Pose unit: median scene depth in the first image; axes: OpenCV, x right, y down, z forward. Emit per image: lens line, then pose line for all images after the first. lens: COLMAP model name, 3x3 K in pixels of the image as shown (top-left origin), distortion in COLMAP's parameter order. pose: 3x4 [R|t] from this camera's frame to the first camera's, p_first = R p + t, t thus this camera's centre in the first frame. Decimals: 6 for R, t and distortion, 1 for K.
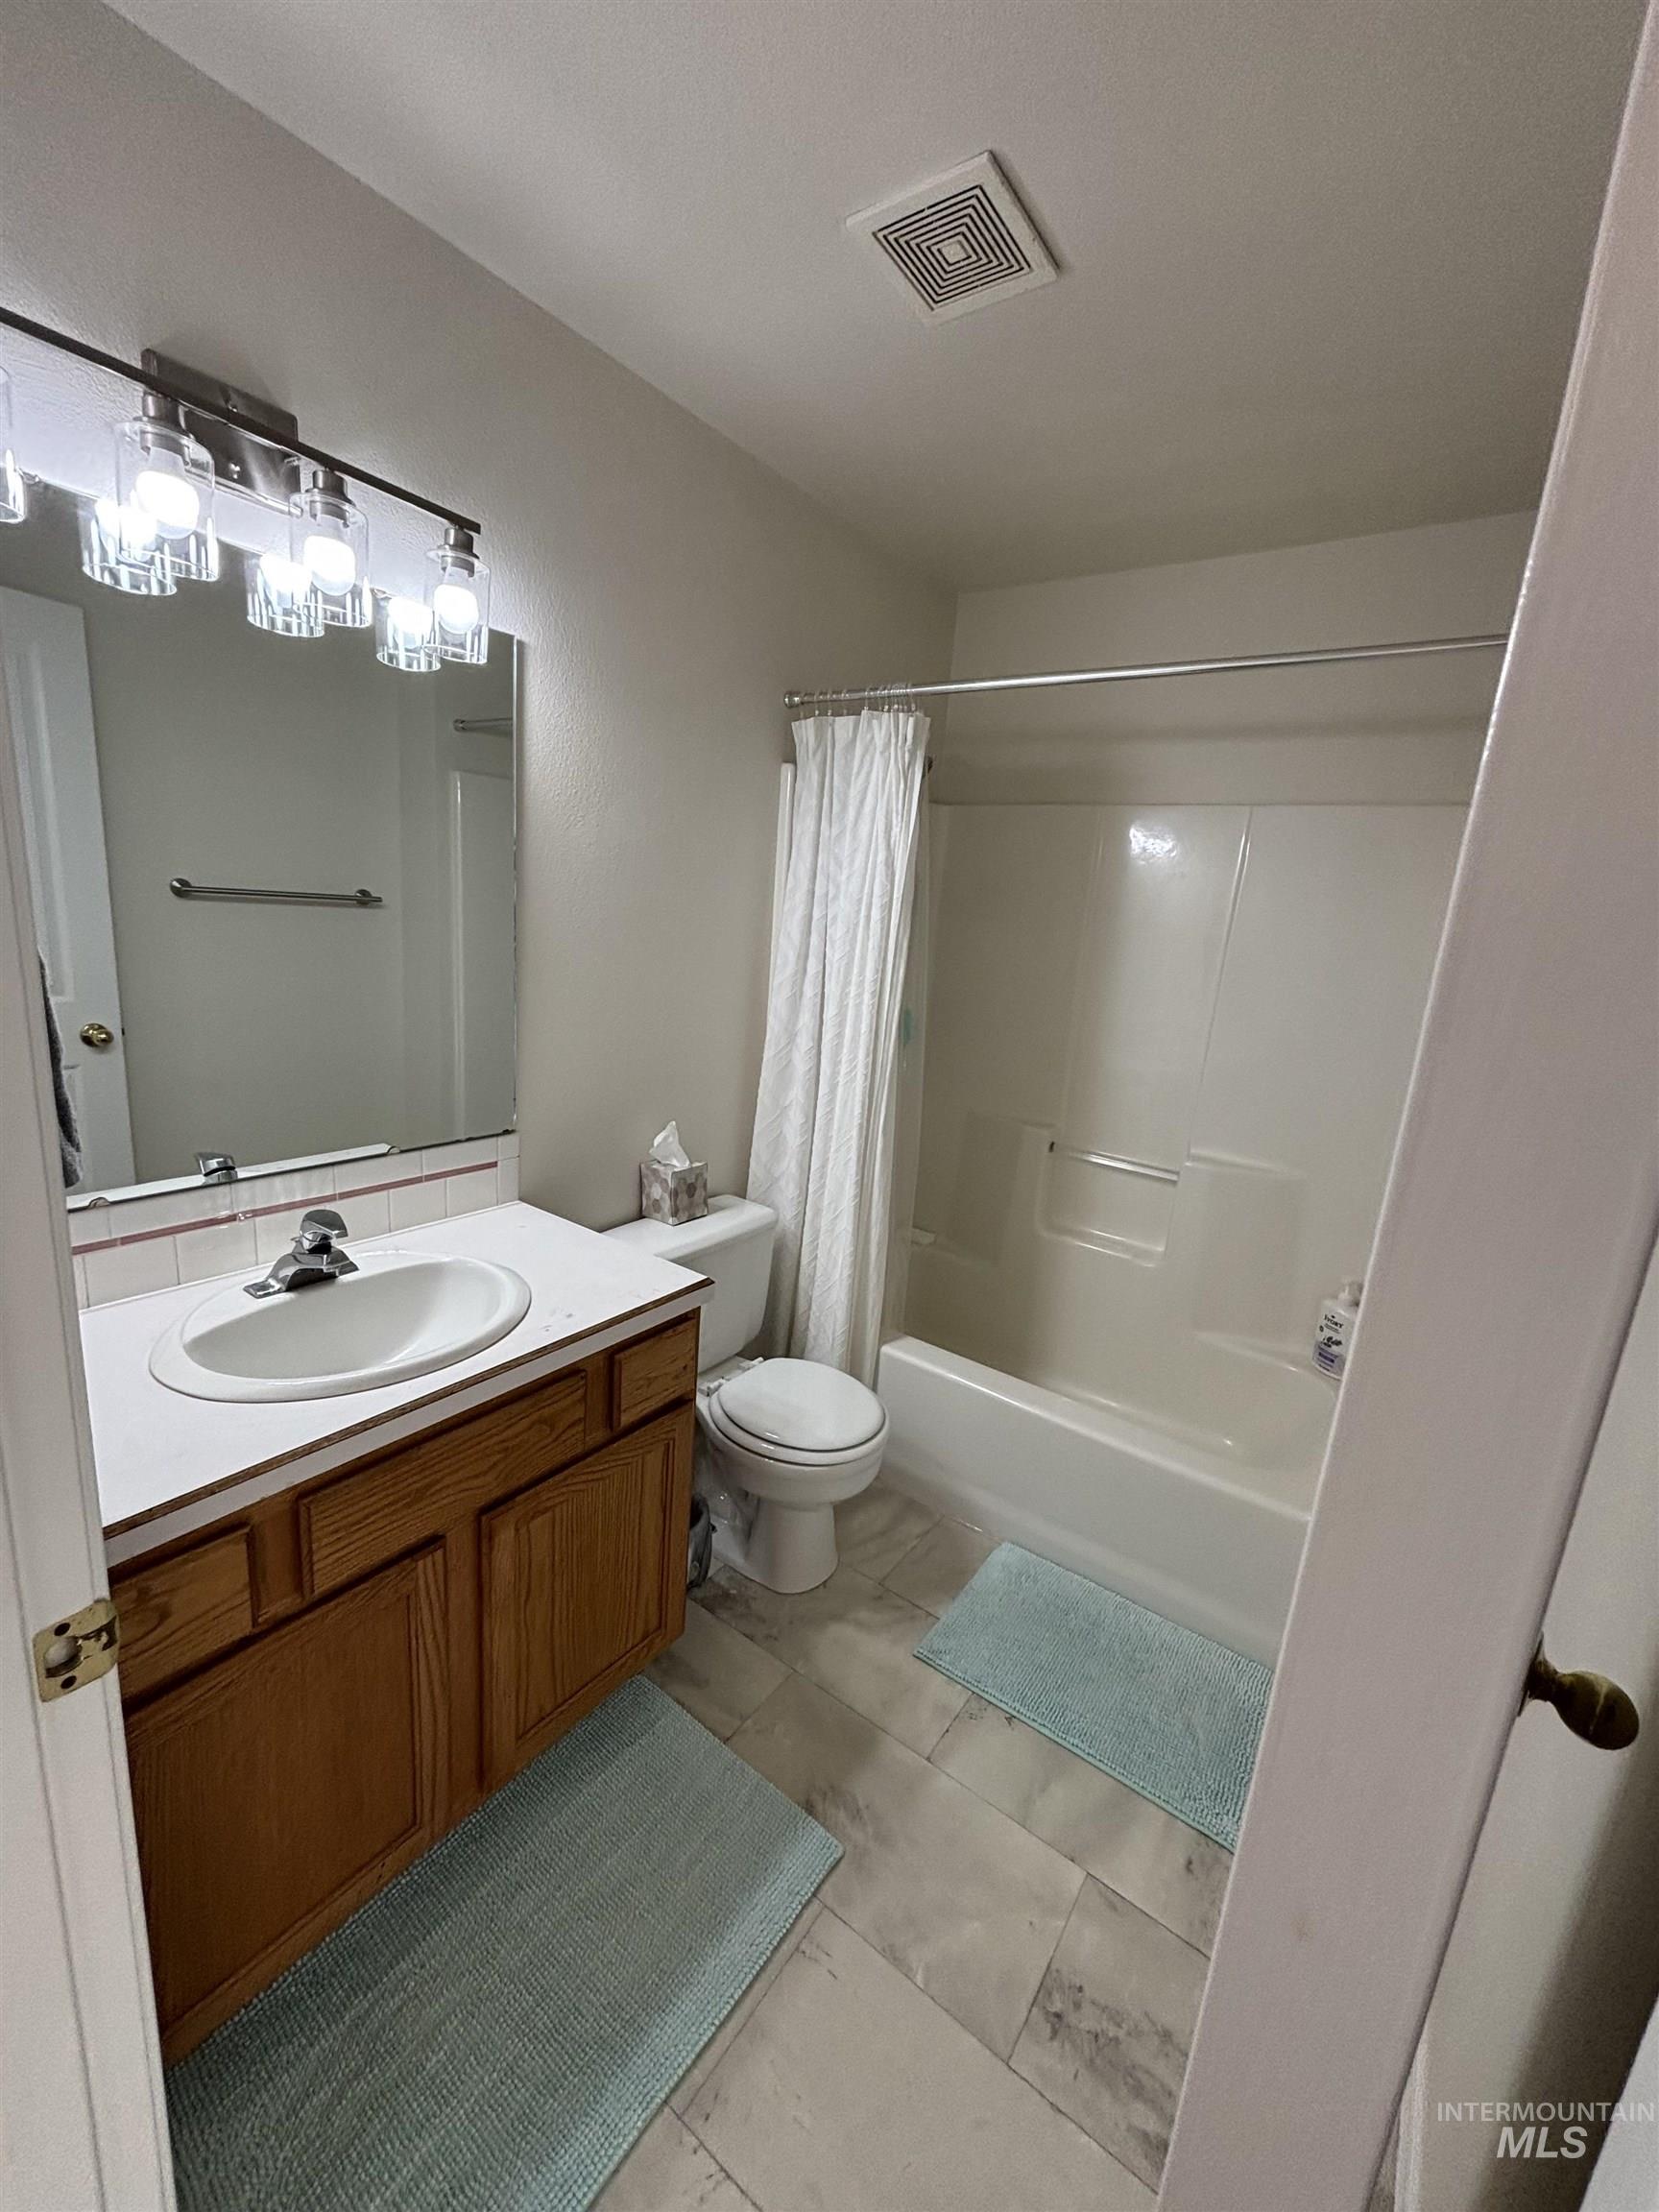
lens RADIAL K [[890.1, 0, 828.3], [0, 890.1, 1120.7], [0, 0, 1]] dist [0.000047, 0.001411]
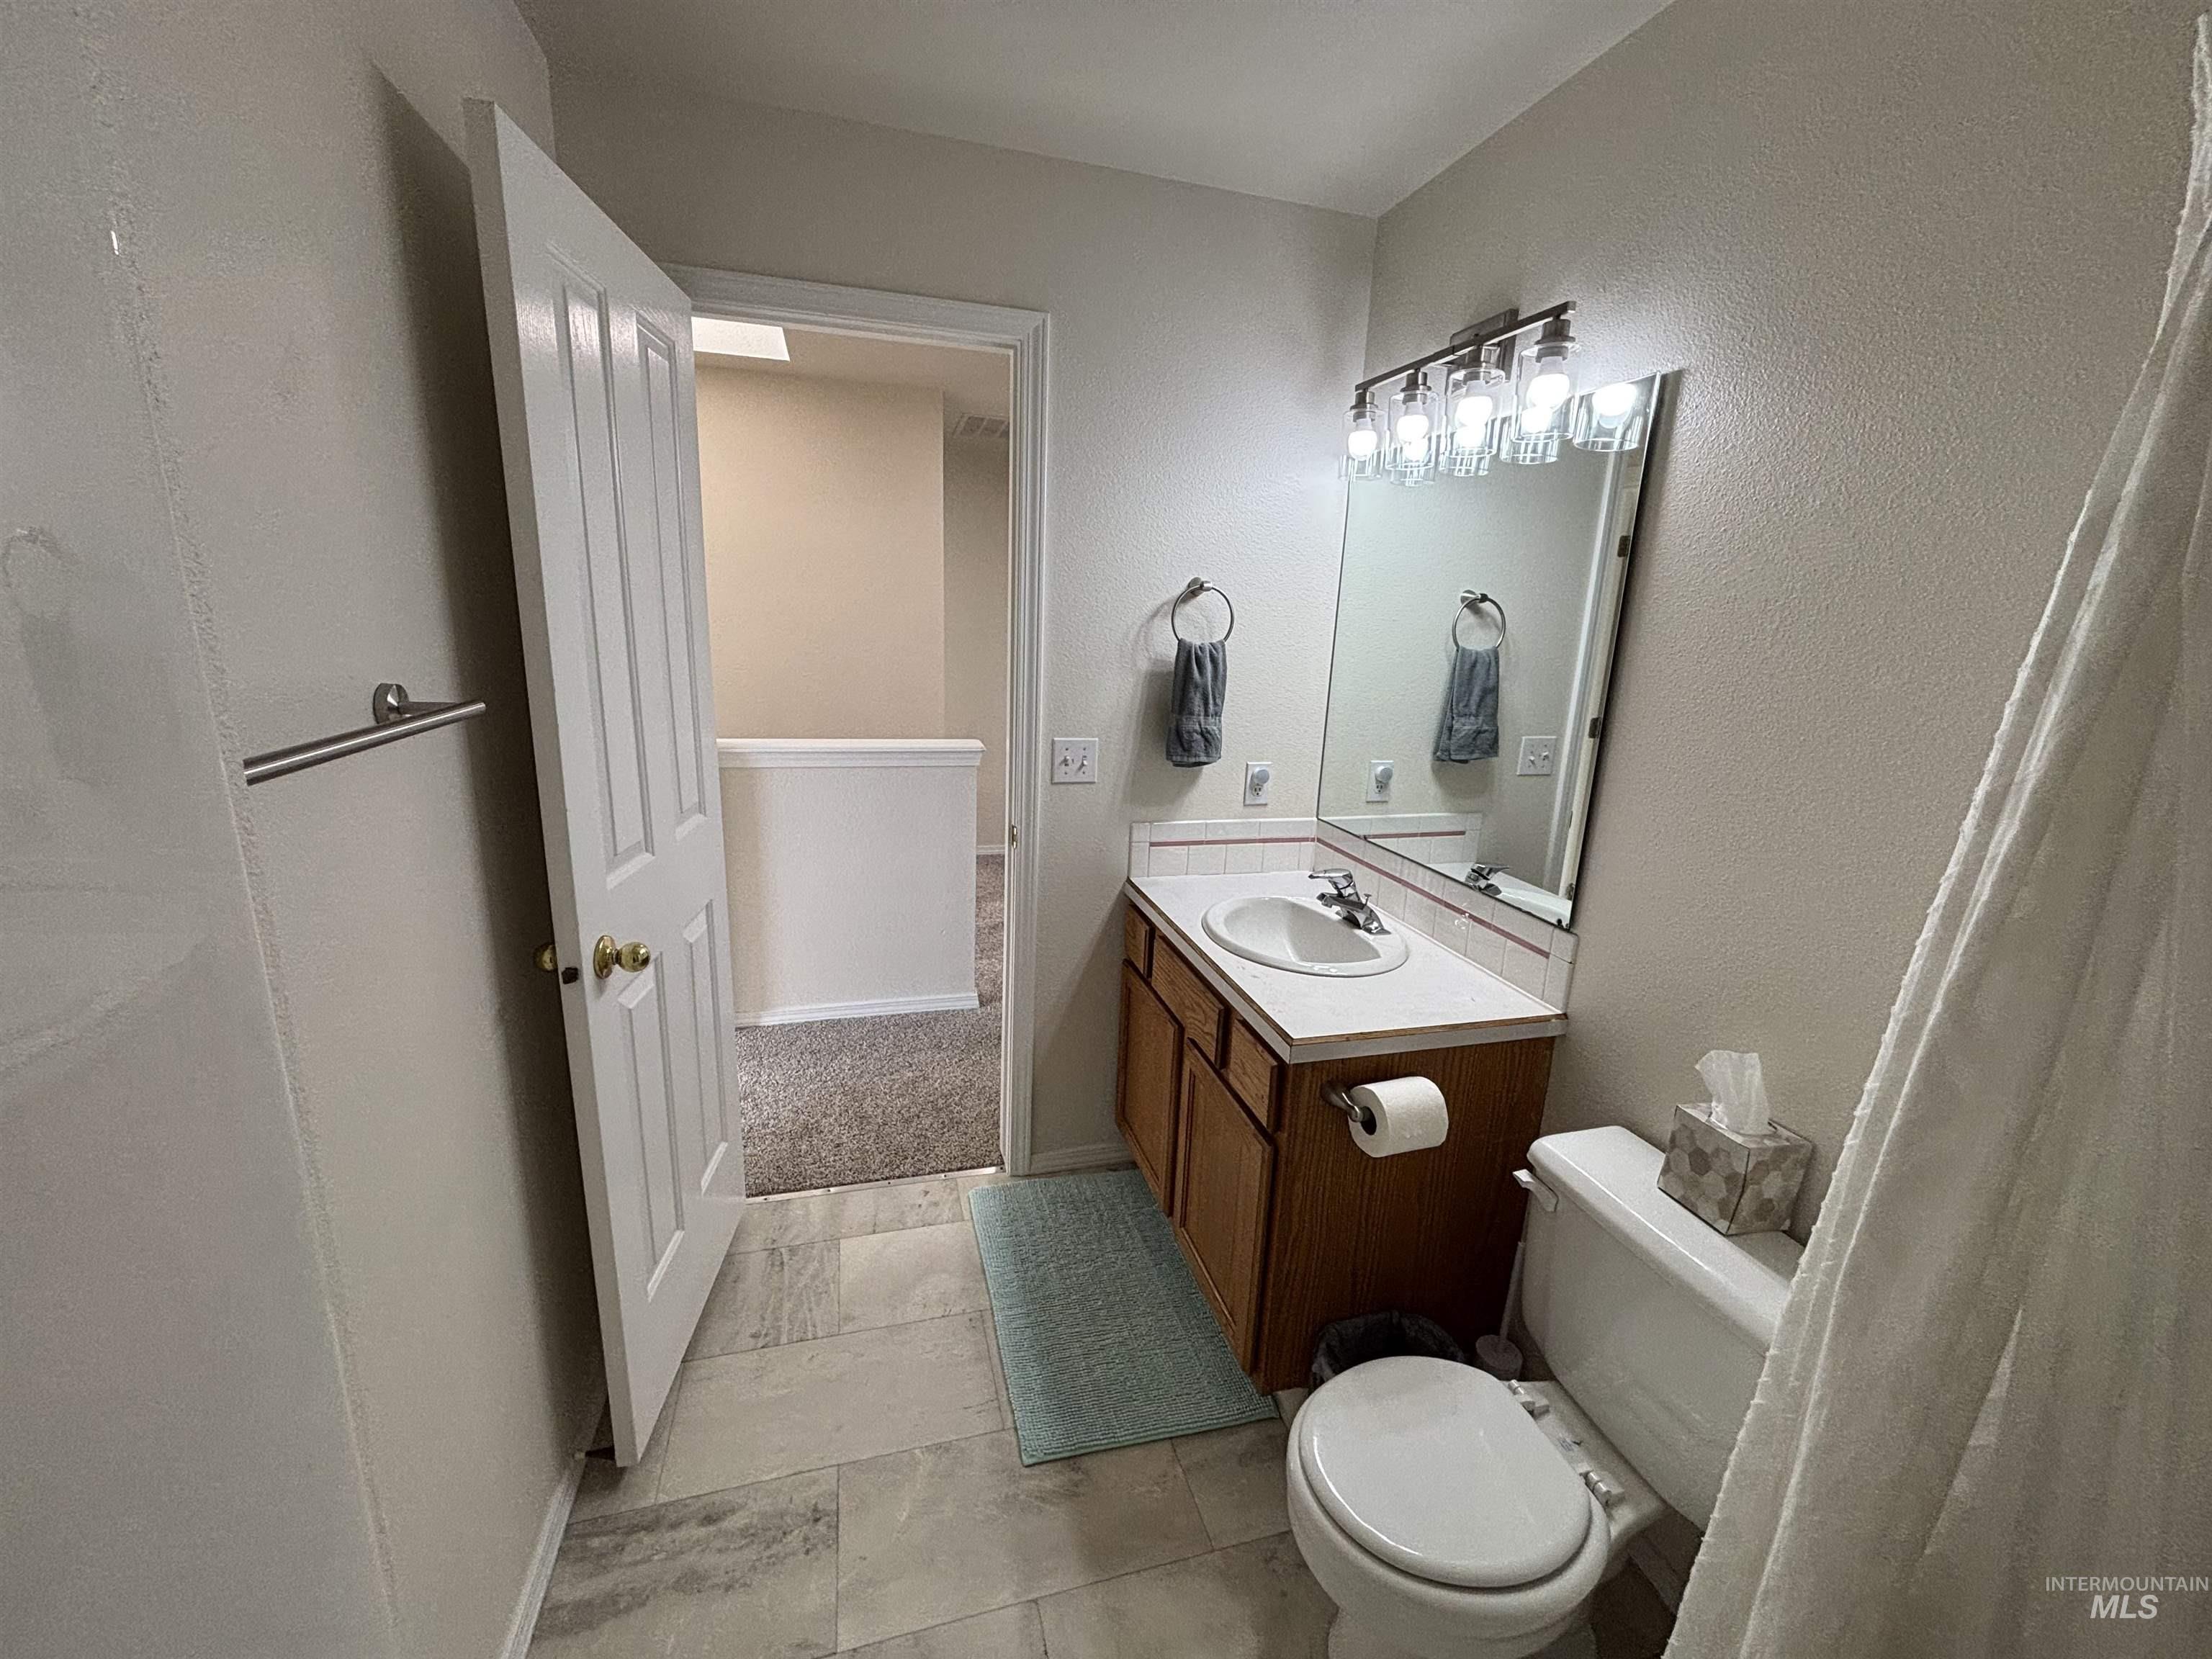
lens RADIAL K [[890.1, 0, 1103.0], [0, 890.1, 820.1], [0, 0, 1]] dist [0.000047, 0.001411]
pose [[-0.611950, 0.089399, -0.785828, 0.770017], [-0.258675, 0.916322, 0.305683, -0.300511], [0.747399, 0.390336, -0.537618, 1.360866]]
